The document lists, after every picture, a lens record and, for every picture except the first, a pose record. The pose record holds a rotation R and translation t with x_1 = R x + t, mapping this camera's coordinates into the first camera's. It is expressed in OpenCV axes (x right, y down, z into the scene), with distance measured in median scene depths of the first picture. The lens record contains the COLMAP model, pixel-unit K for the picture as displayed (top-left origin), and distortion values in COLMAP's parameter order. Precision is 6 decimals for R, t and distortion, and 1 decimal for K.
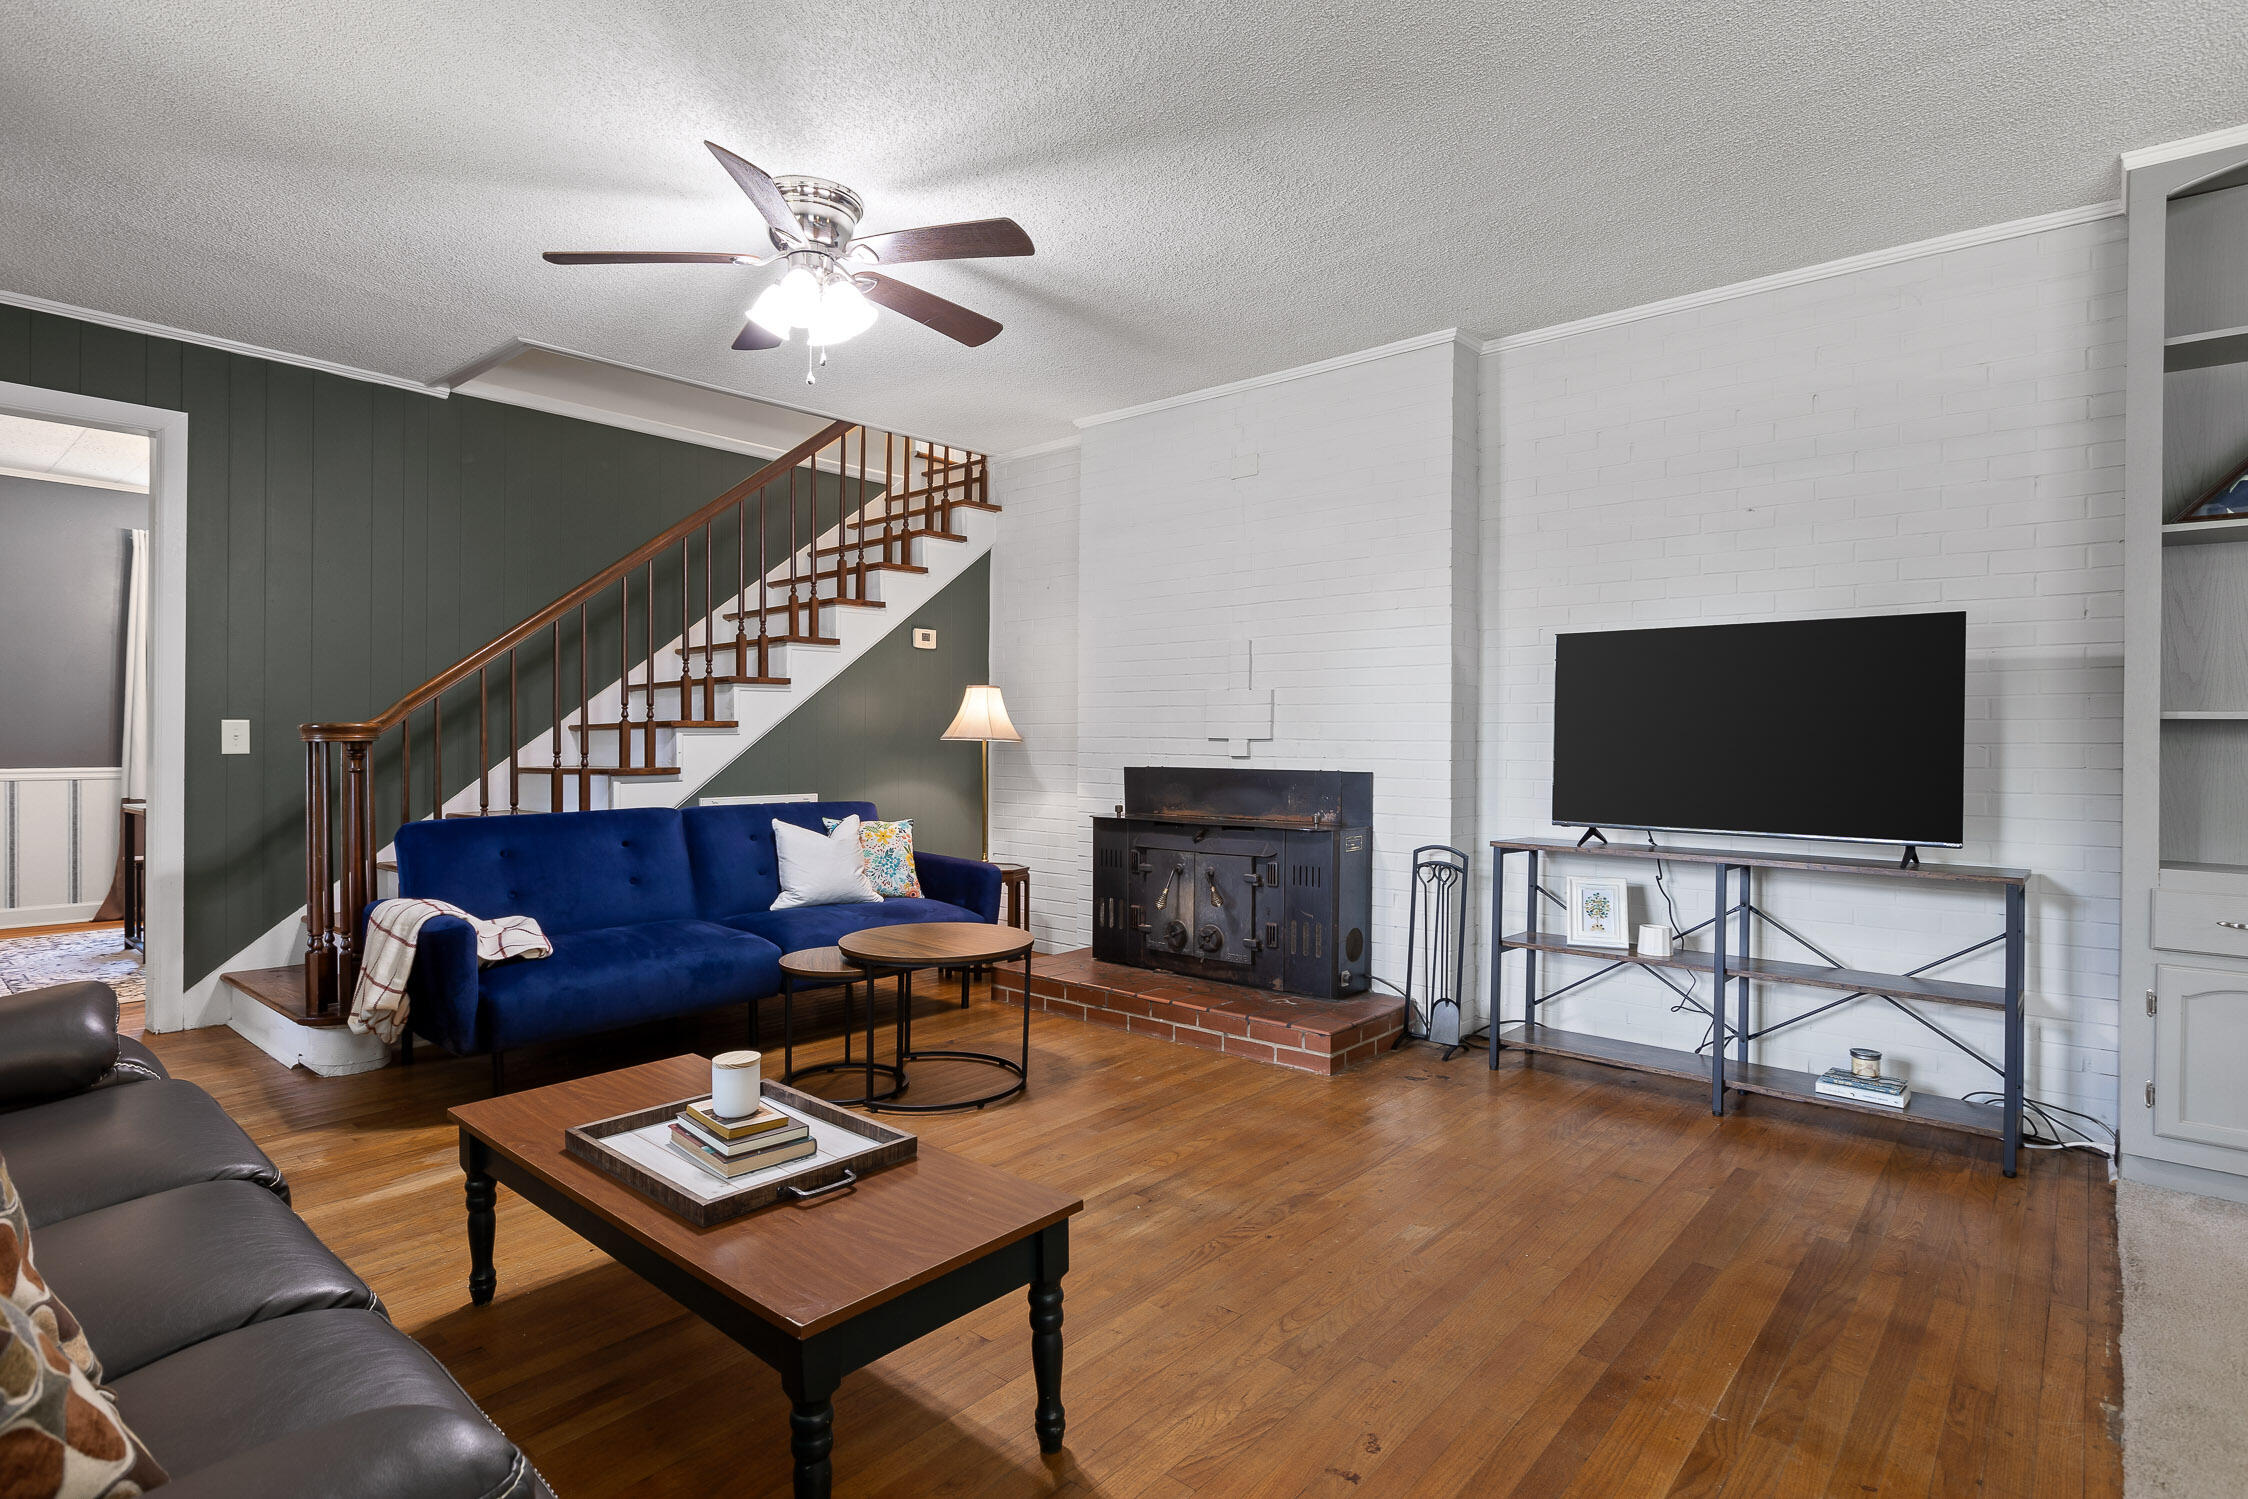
lens RADIAL K [[1141.3, 0, 1124.0], [0, 1141.3, 749.5], [0, 0, 1]] dist [0.000705, 0.001363]
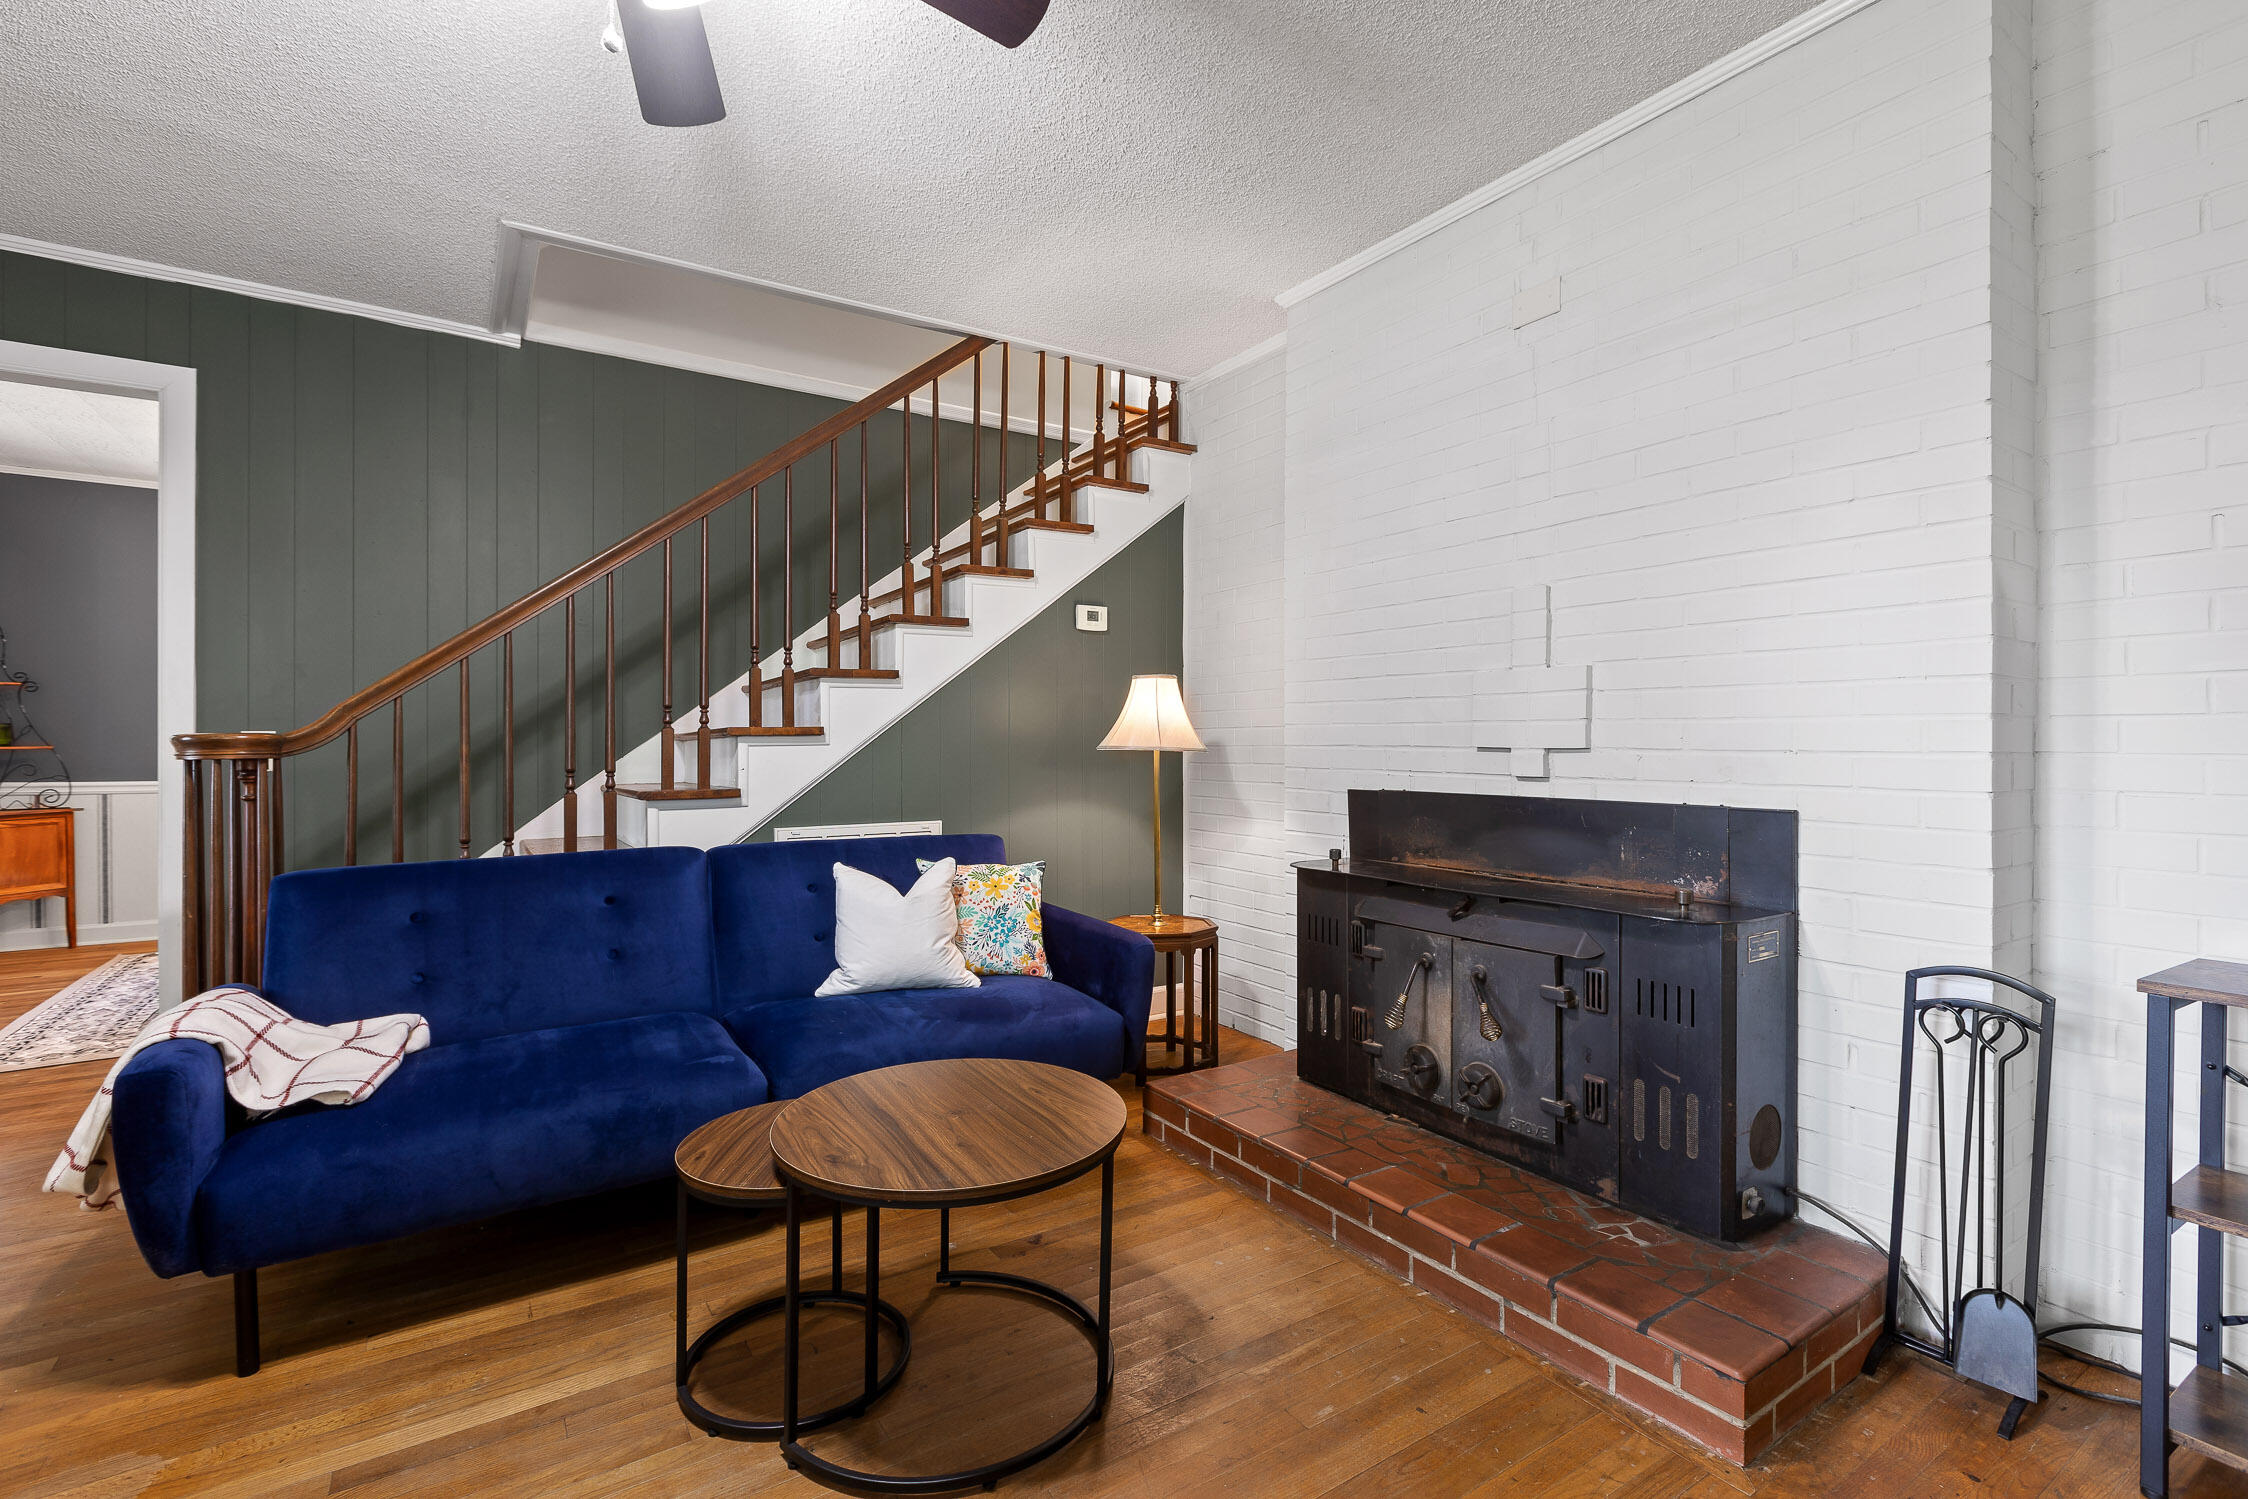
lens RADIAL K [[1012.6, 0, 1124.0], [0, 1012.6, 749.5], [0, 0, 1]] dist [-0.000193, 0.000061]
pose [[0.961987, -0.003917, -0.273069, 0.041105], [0.003316, 0.999991, -0.002661, -0.008045], [0.273077, 0.001654, 0.961991, 0.433948]]
